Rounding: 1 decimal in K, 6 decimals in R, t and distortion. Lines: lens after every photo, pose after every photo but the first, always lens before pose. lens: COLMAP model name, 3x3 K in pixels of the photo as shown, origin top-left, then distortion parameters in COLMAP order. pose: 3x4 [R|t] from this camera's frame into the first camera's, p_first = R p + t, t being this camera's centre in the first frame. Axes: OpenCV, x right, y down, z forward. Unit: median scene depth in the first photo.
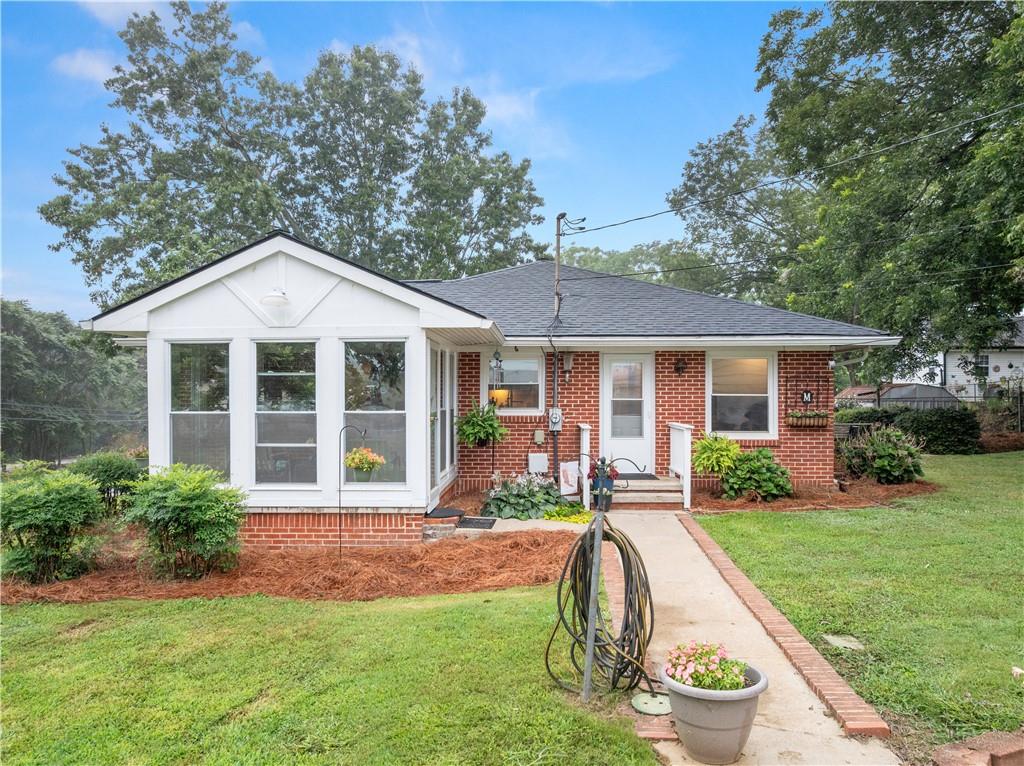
lens RADIAL K [[715.9, 0, 512.5], [0, 715.9, 405.6], [0, 0, 1]] dist [-0.005174, -0.002277]
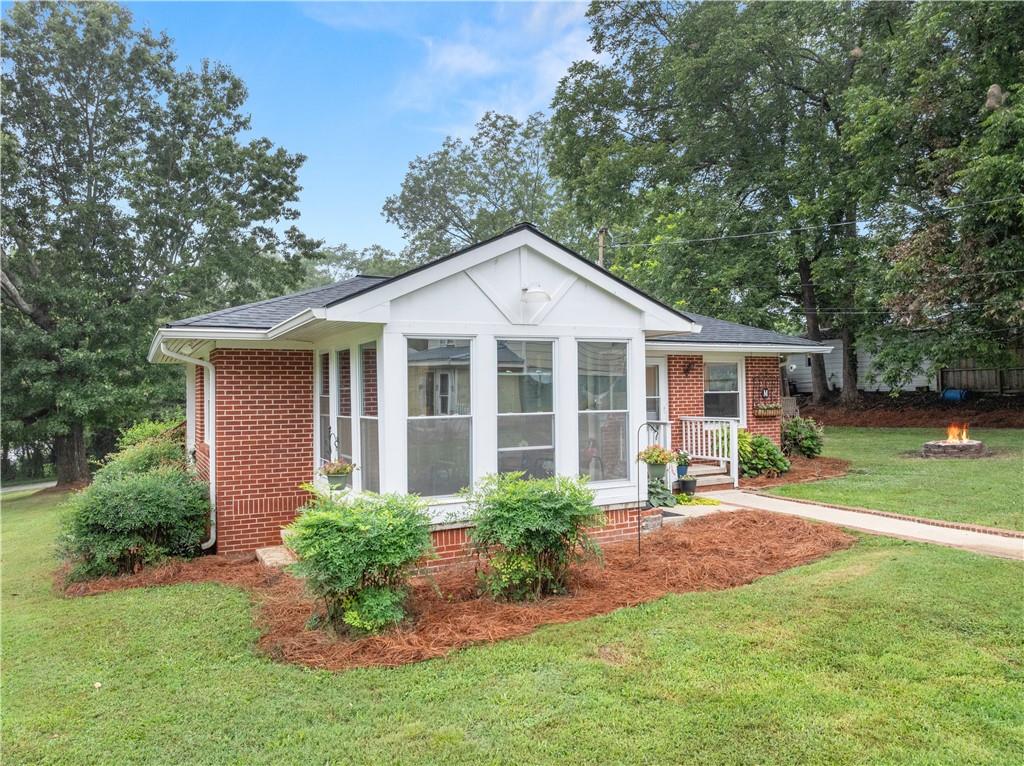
lens RADIAL K [[725.1, 0, 518.1], [0, 725.1, 388.1], [0, 0, 1]] dist [-0.044162, -0.003380]
pose [[0.862664, -0.009527, 0.505688, -0.808115], [0.025490, 0.999371, -0.024656, -0.001180], [-0.505135, 0.034160, 0.862364, 0.171555]]
